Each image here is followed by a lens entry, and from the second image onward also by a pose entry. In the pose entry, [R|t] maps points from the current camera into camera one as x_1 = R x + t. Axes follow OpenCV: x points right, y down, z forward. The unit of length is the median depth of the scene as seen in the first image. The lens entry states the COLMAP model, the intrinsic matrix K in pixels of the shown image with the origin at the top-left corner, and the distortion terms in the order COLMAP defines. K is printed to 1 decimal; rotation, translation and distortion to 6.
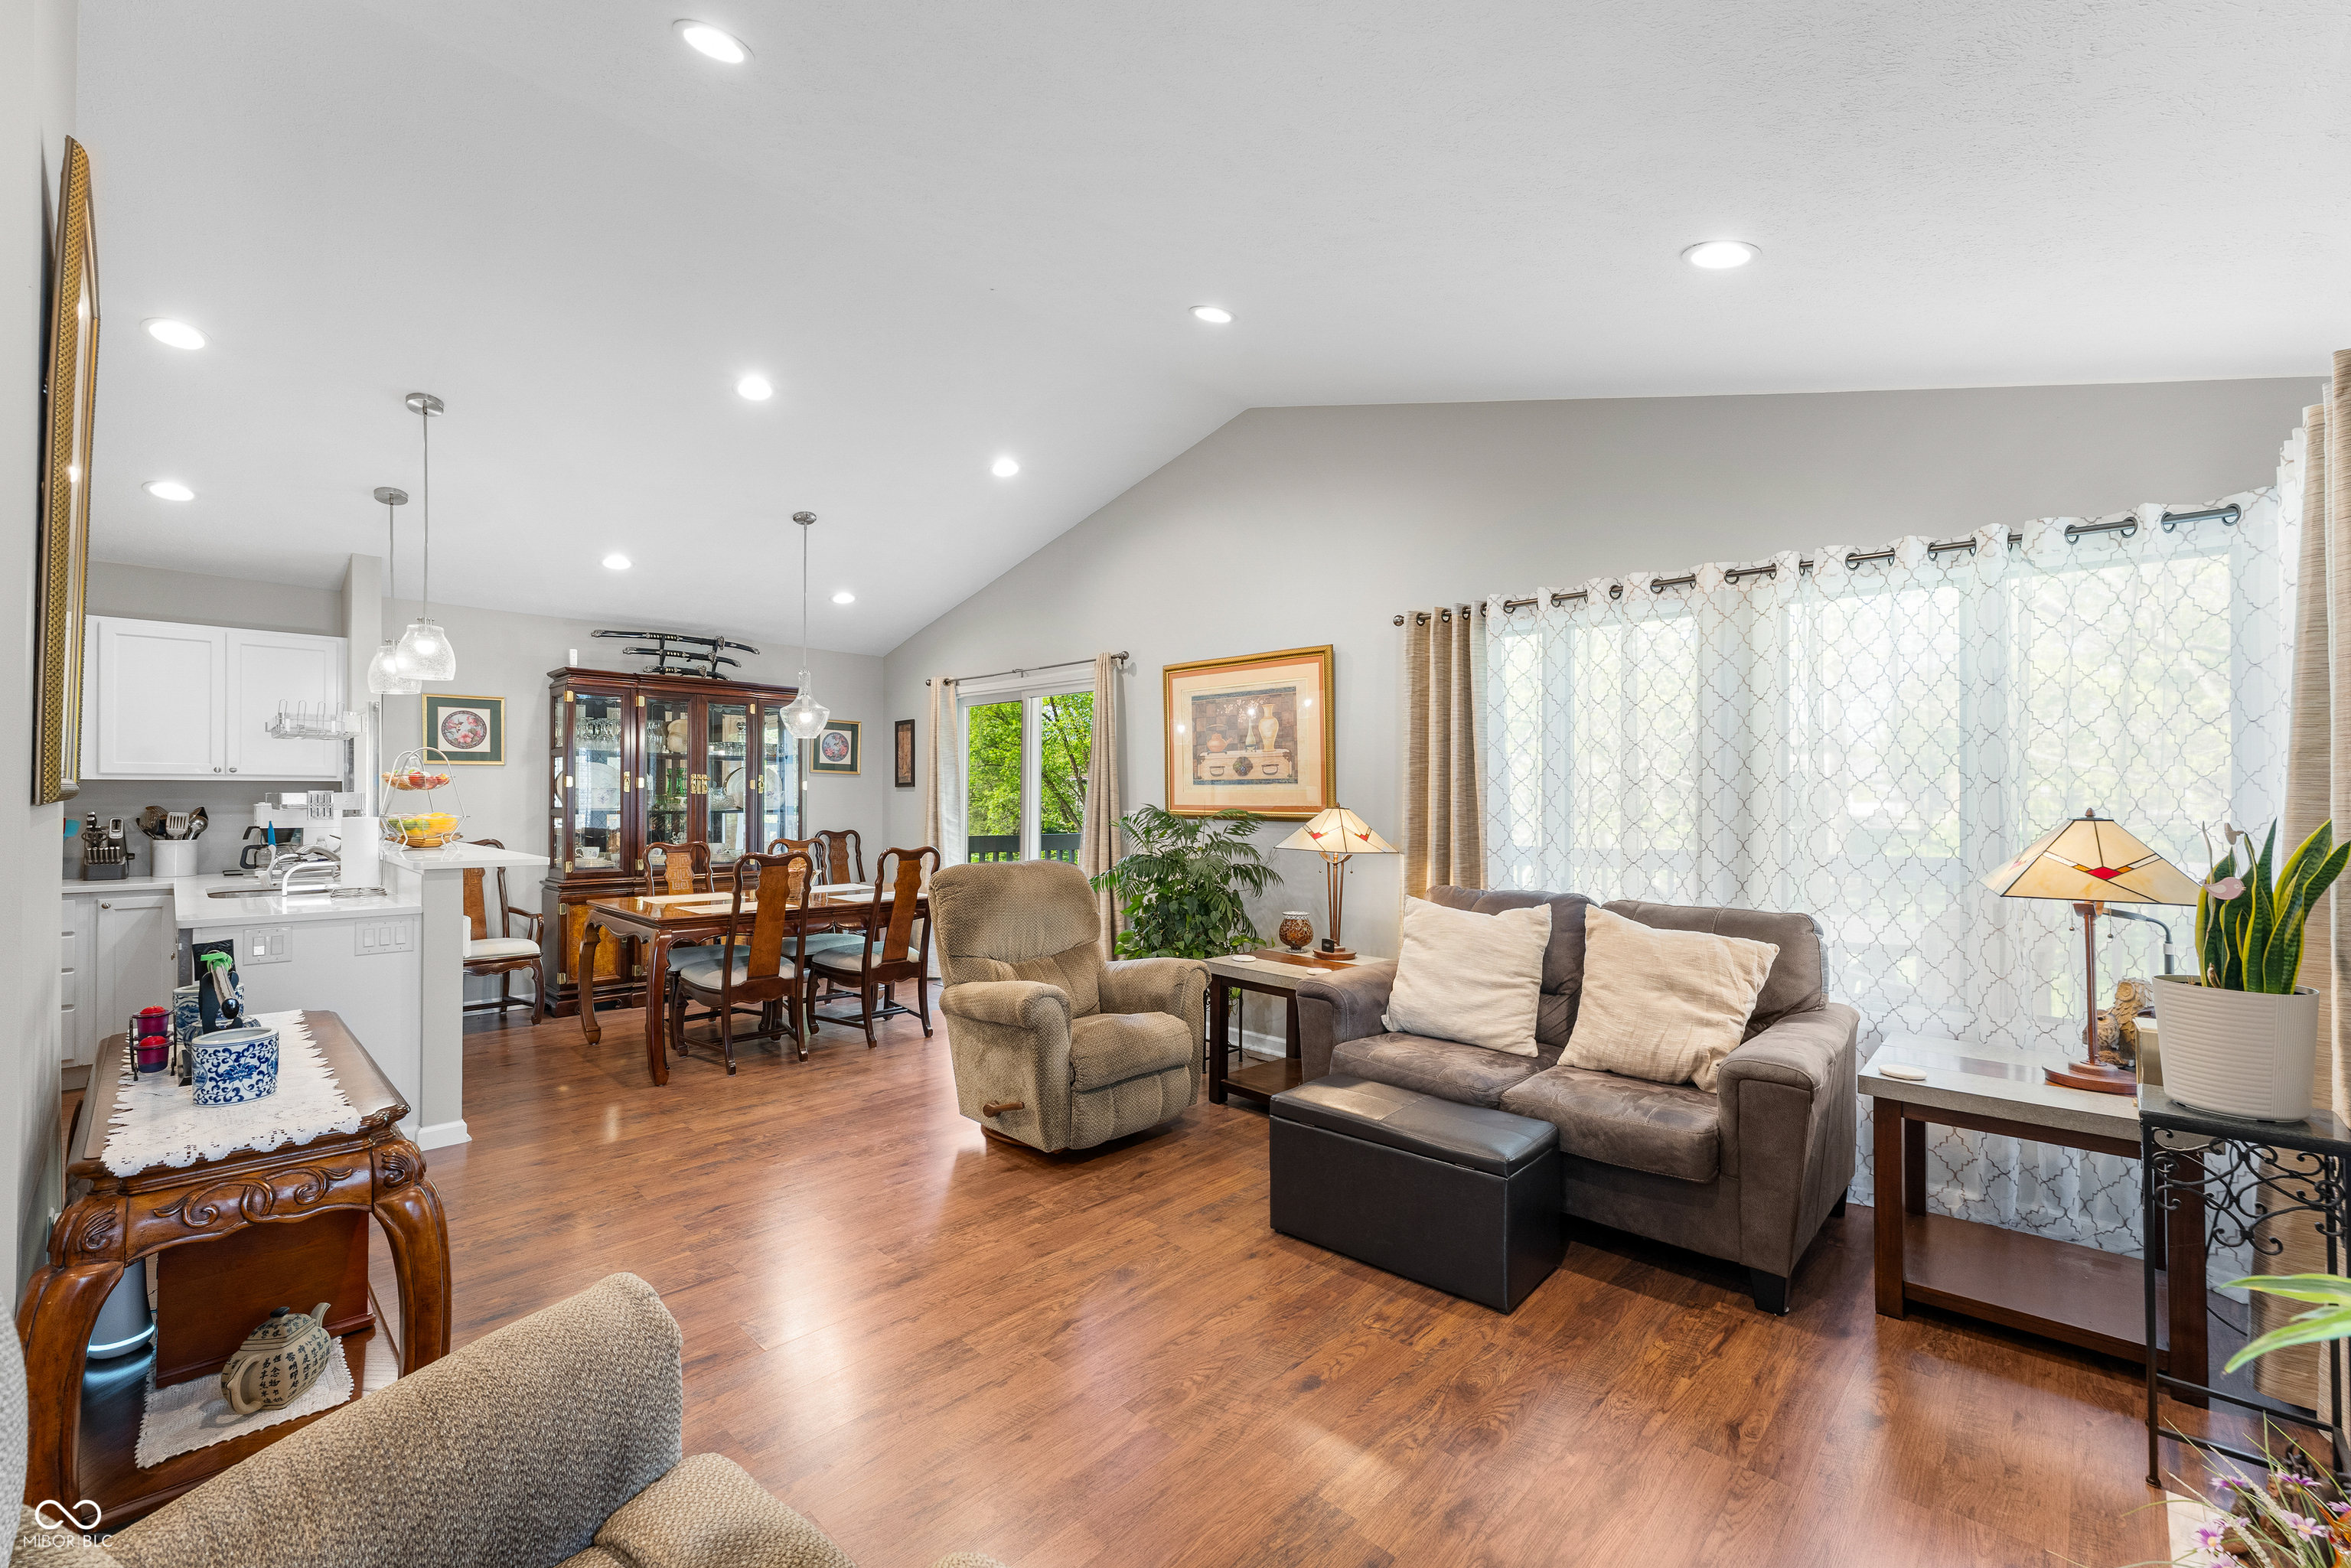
lens RADIAL K [[955.9, 0, 1176.7], [0, 955.9, 809.1], [0, 0, 1]] dist [-0.049018, 0.000044]
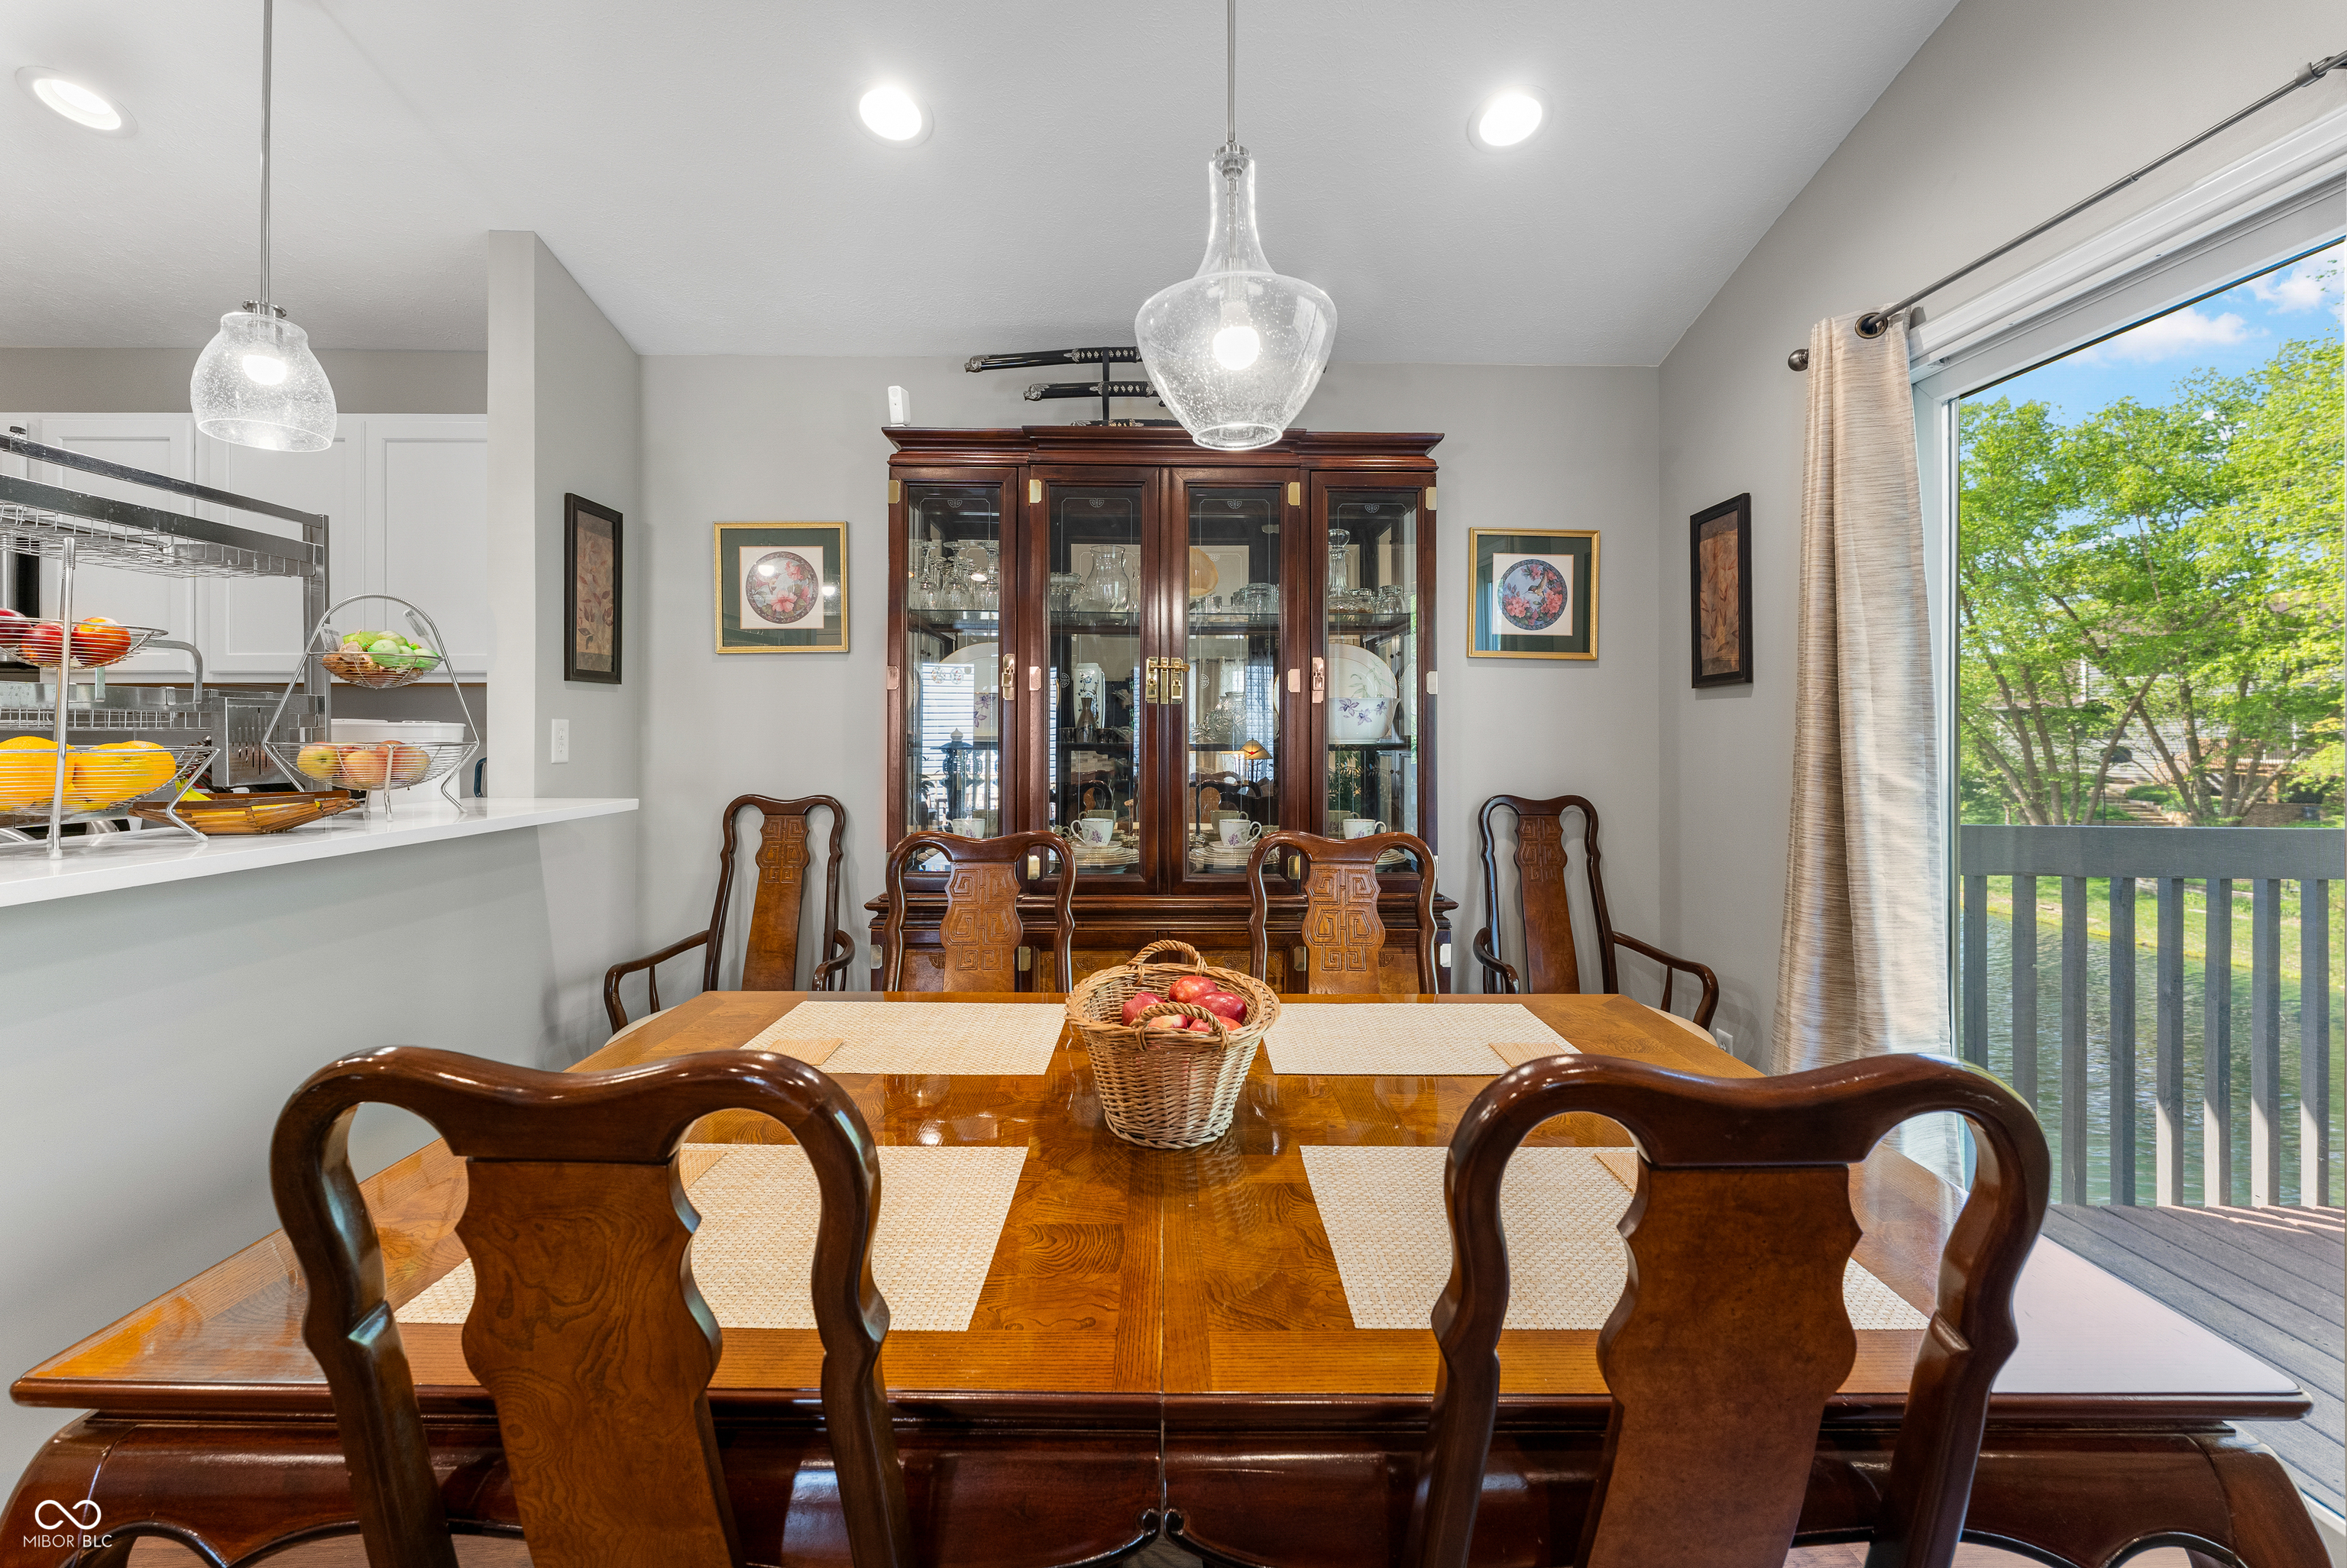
lens RADIAL K [[958.6, 0, 1170.7], [0, 958.6, 730.7], [0, 0, 1]] dist [0.000429, 0.000029]
pose [[0.691929, -0.008514, -0.721916, -0.179673], [-0.004623, 0.999858, -0.016223, 0.001367], [0.721951, 0.014563, 0.691791, 0.640716]]
